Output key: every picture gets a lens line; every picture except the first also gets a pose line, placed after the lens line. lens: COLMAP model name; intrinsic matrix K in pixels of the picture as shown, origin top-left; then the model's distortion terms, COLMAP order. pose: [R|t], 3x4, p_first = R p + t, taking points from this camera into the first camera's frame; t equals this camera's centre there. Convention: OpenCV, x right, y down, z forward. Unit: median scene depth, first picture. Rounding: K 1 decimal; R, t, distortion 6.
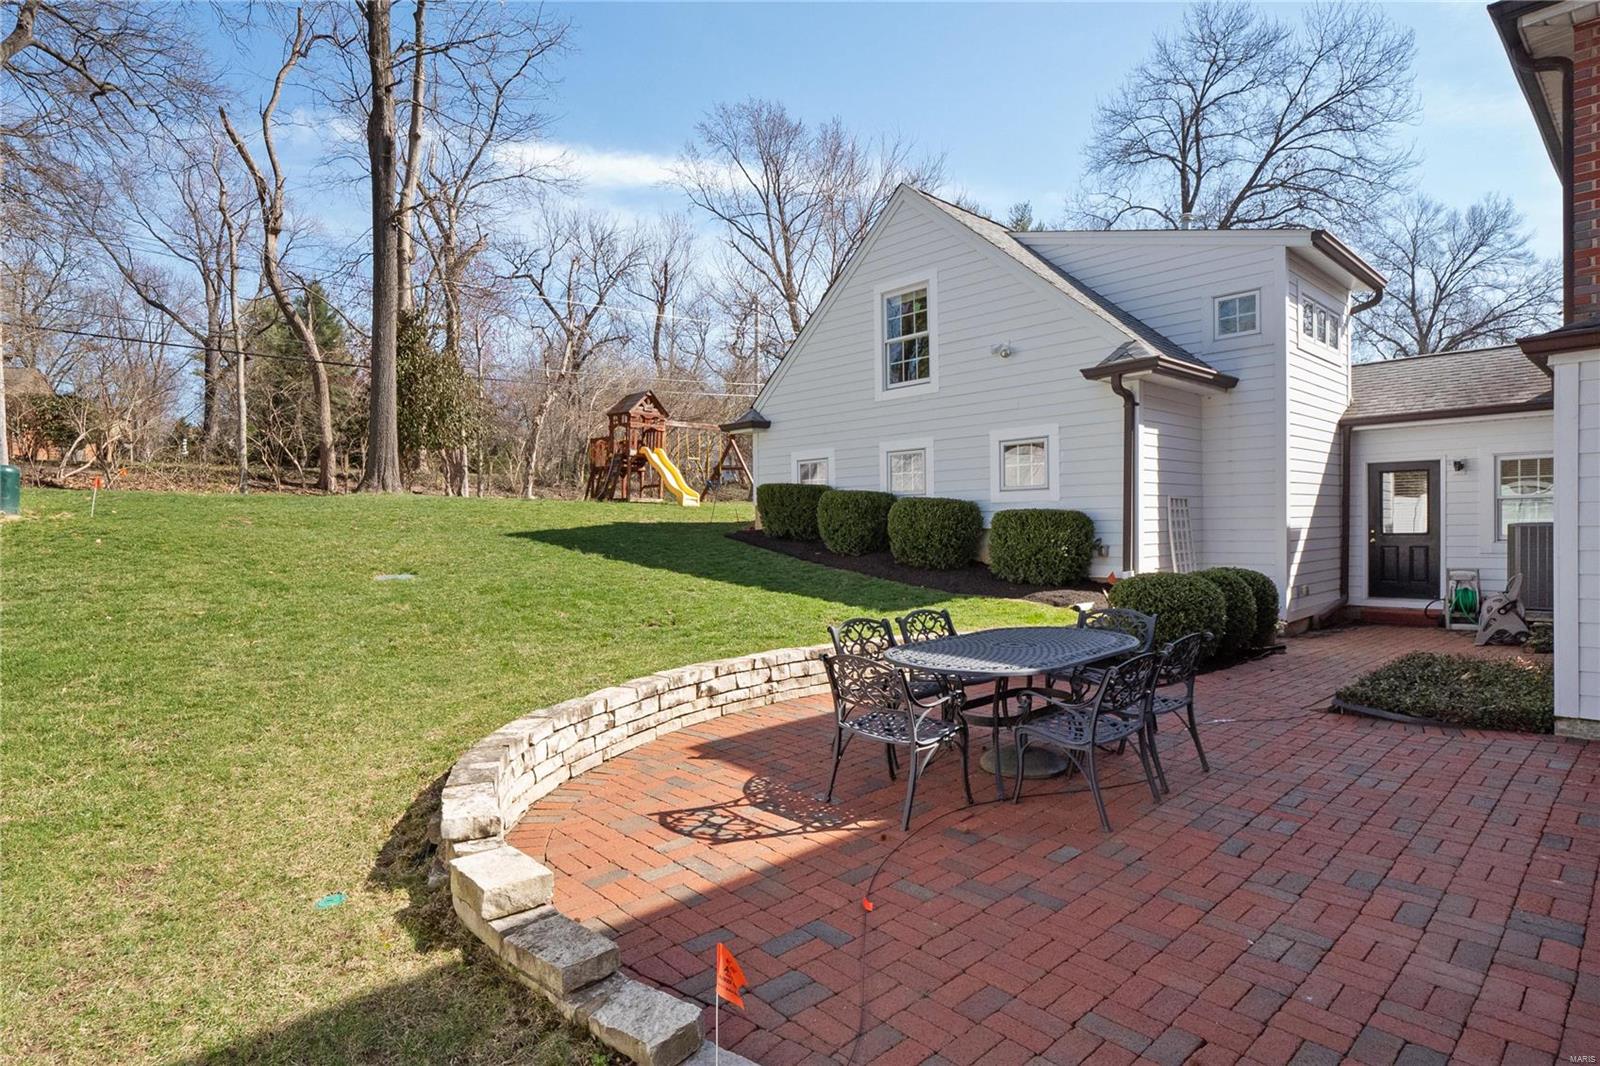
lens RADIAL K [[816.9, 0, 789.1], [0, 816.9, 537.6], [0, 0, 1]] dist [-0.001086, 0.001023]
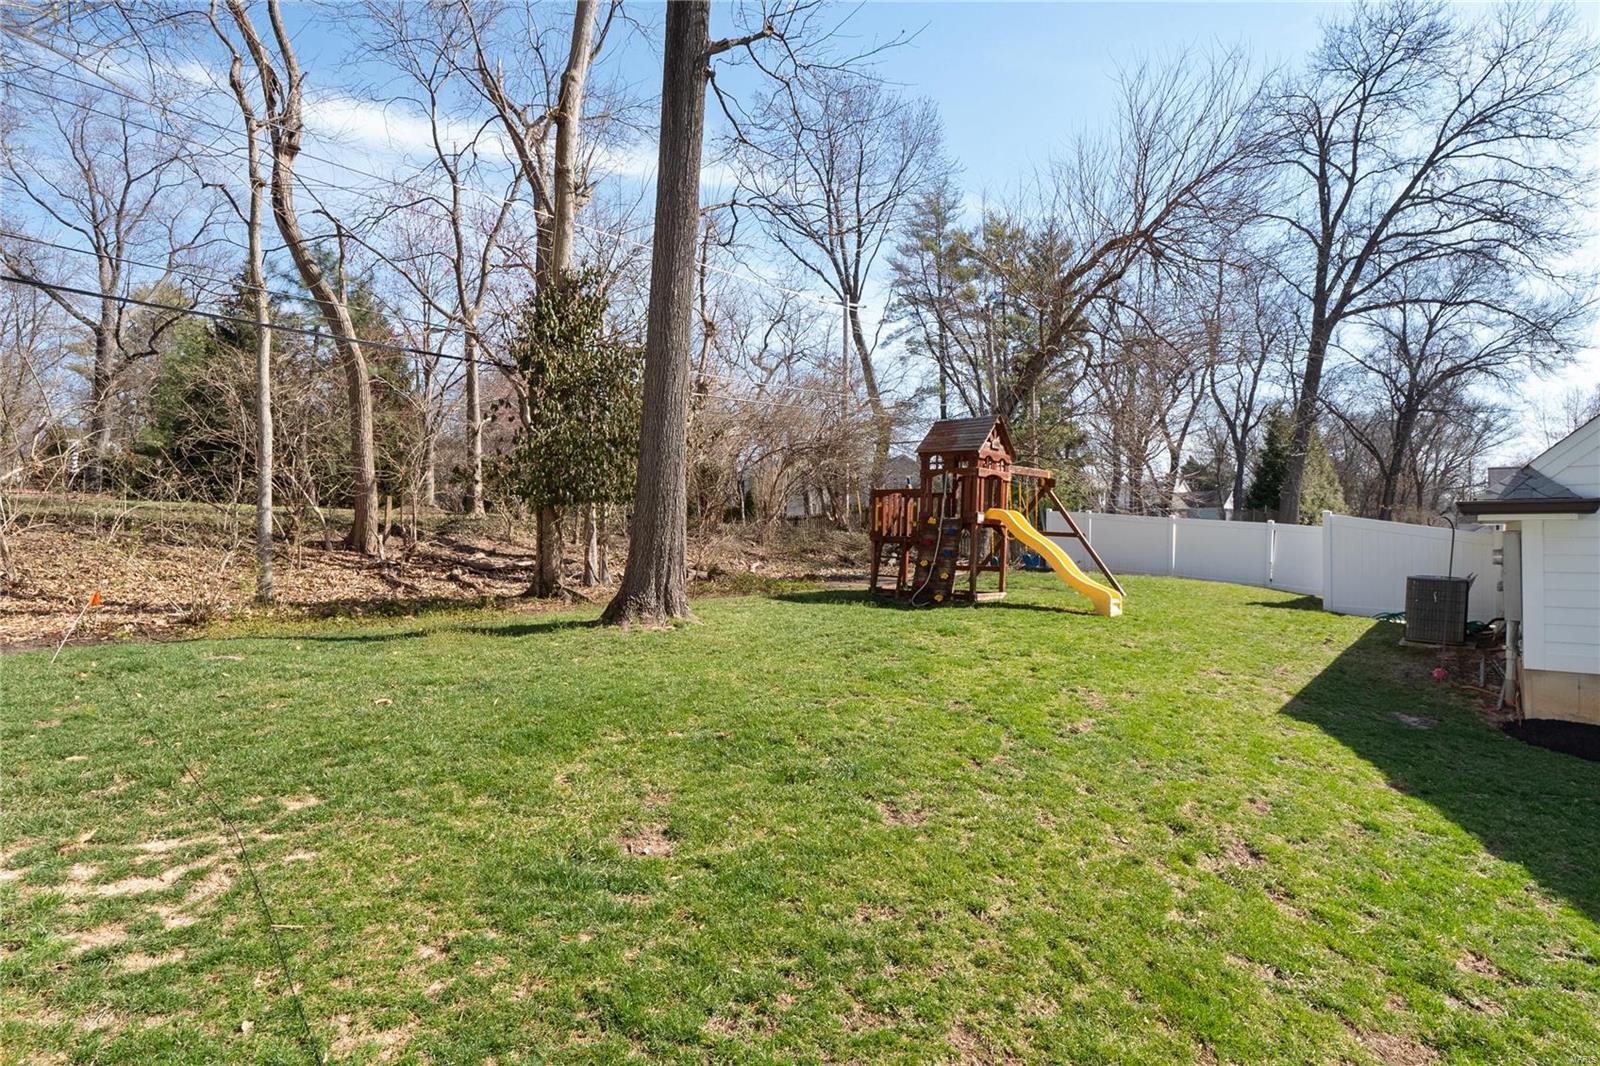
lens RADIAL K [[816.9, 0, 810.4], [0, 816.9, 528.7], [0, 0, 1]] dist [-0.001086, 0.001023]
pose [[0.992760, 0.007867, 0.119854, -0.196551], [-0.004335, 0.999549, -0.029708, -0.039631], [-0.120034, 0.028973, 0.992347, 0.212079]]
